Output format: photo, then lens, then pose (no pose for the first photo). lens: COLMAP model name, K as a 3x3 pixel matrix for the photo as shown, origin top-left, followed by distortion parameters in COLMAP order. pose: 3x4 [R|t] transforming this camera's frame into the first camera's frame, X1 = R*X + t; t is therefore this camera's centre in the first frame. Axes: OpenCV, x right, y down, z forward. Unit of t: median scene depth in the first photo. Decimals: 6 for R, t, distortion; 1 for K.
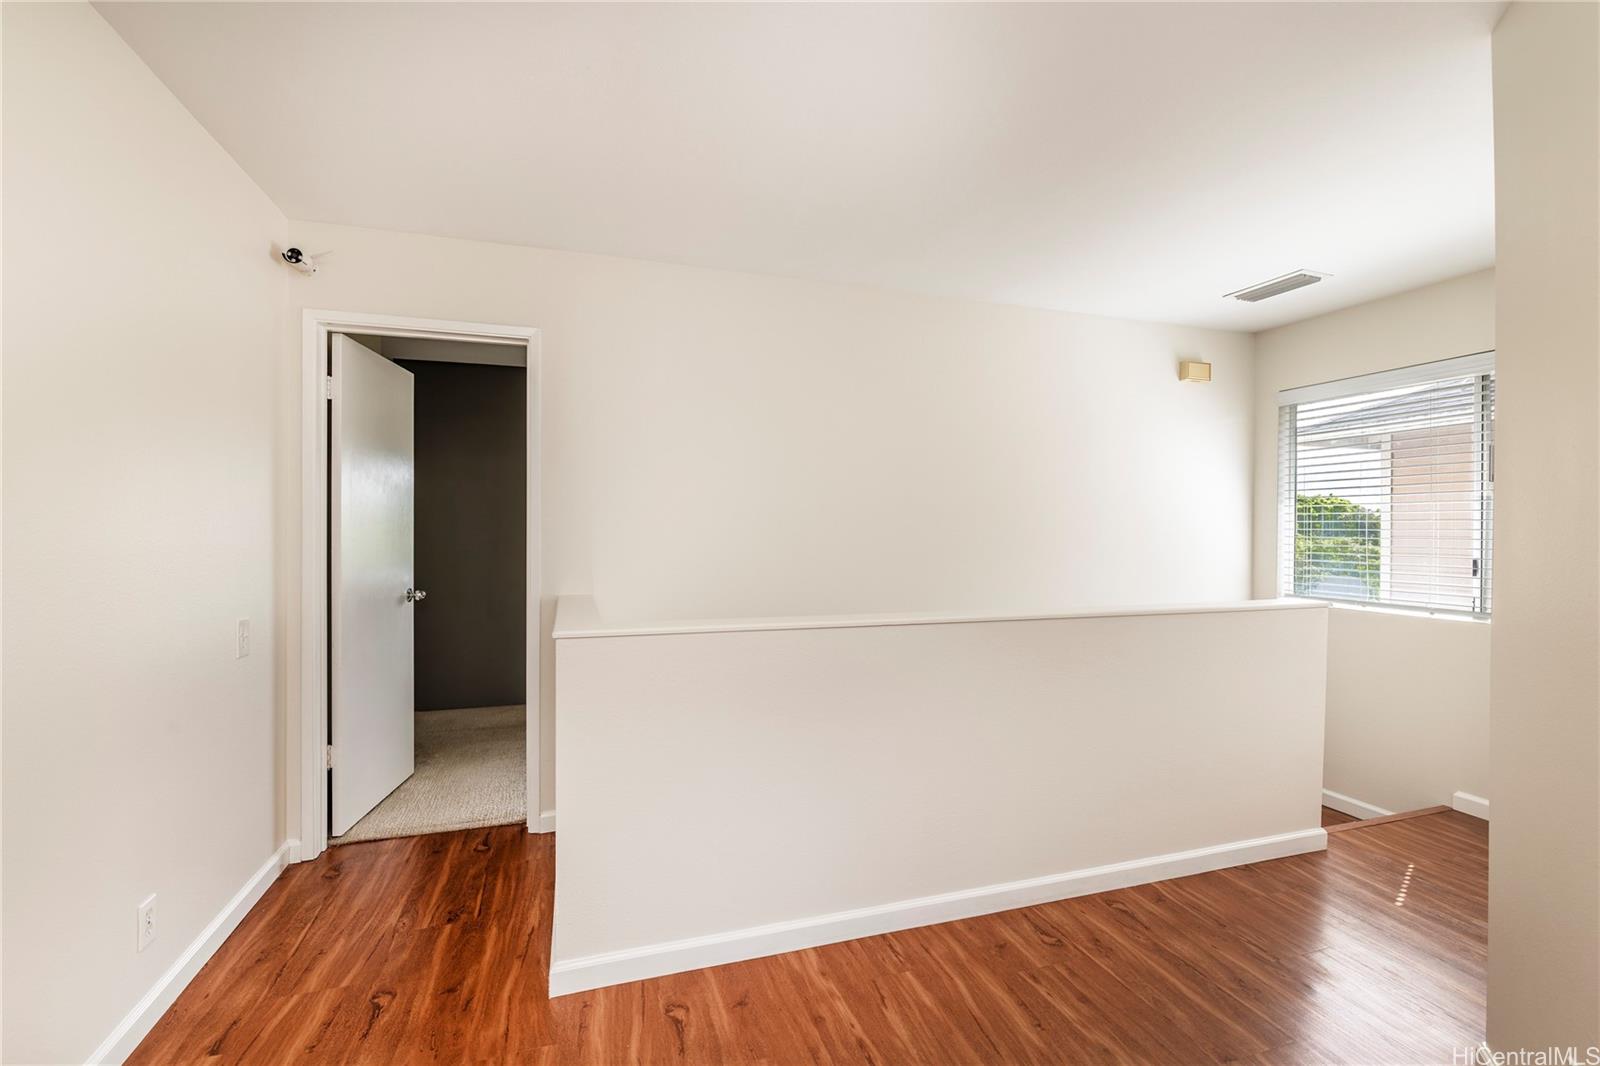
lens RADIAL K [[697.3, 0, 800.0], [0, 697.3, 533.0], [0, 0, 1]] dist [-0.002419, -0.000292]
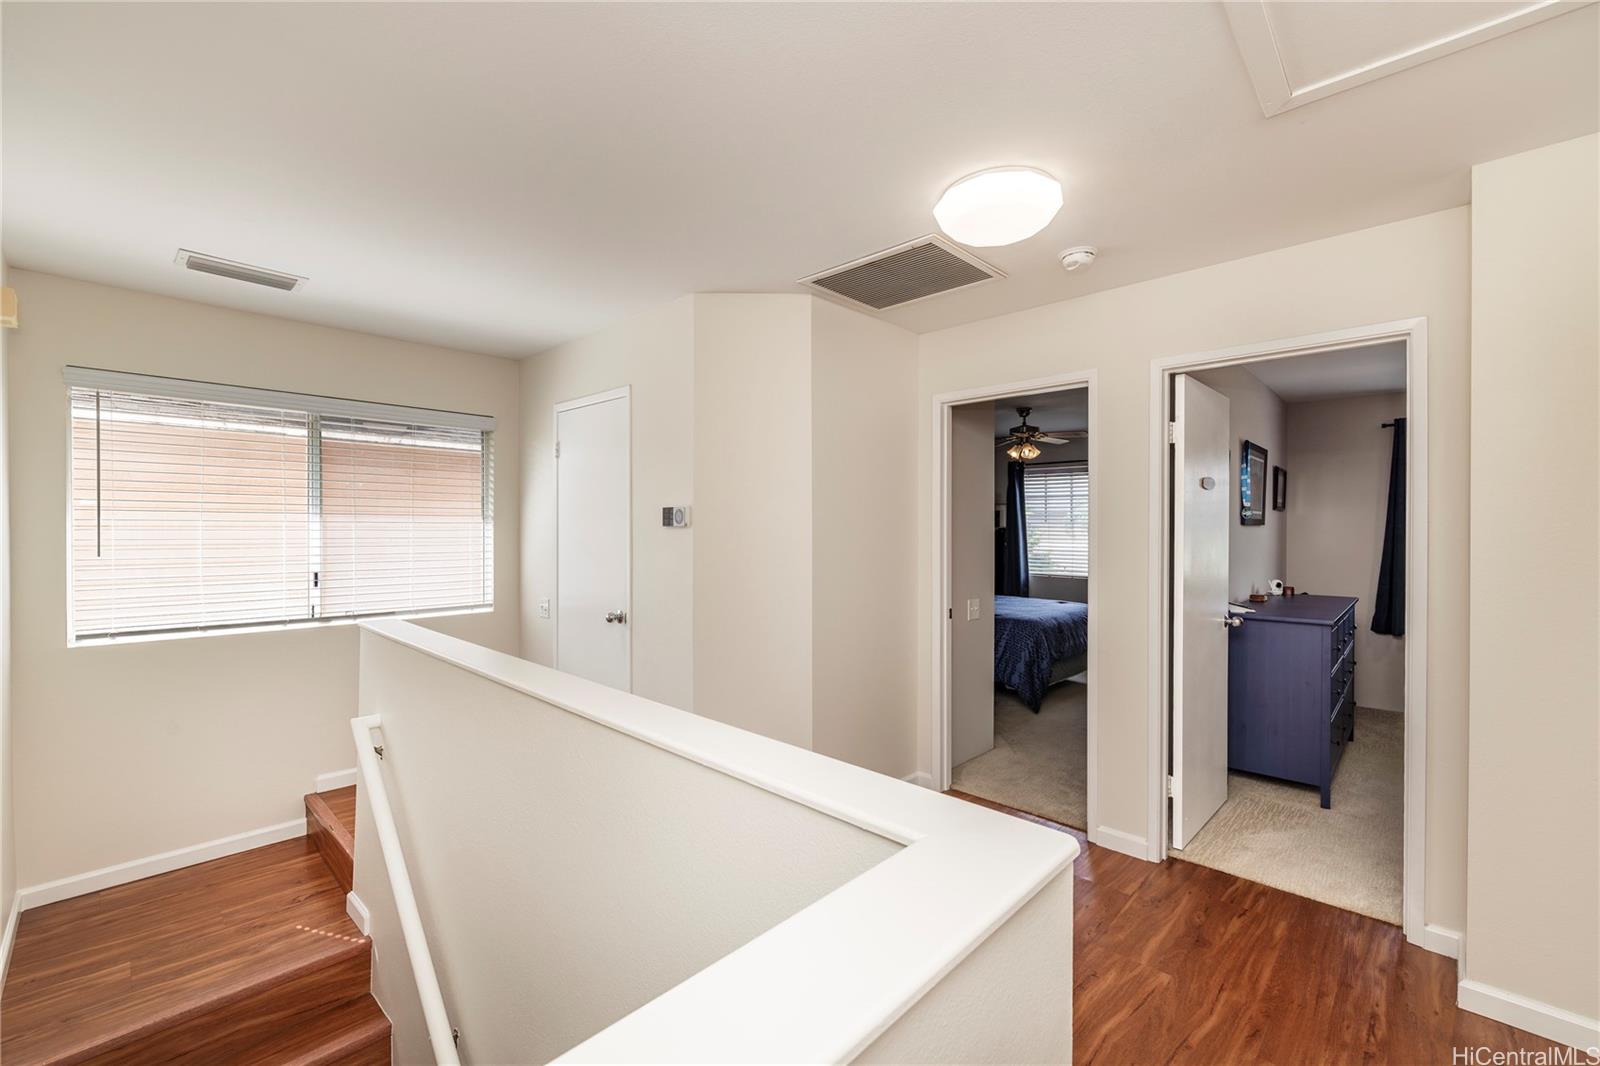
lens RADIAL K [[685.7, 0, 800.0], [0, 685.7, 533.0], [0, 0, 1]] dist [0.003651, 0.000122]
pose [[-0.477173, -0.001948, 0.878807, -0.762032], [0.005834, 0.999968, 0.005385, -0.052827], [-0.878790, 0.007697, -0.477147, 1.502074]]
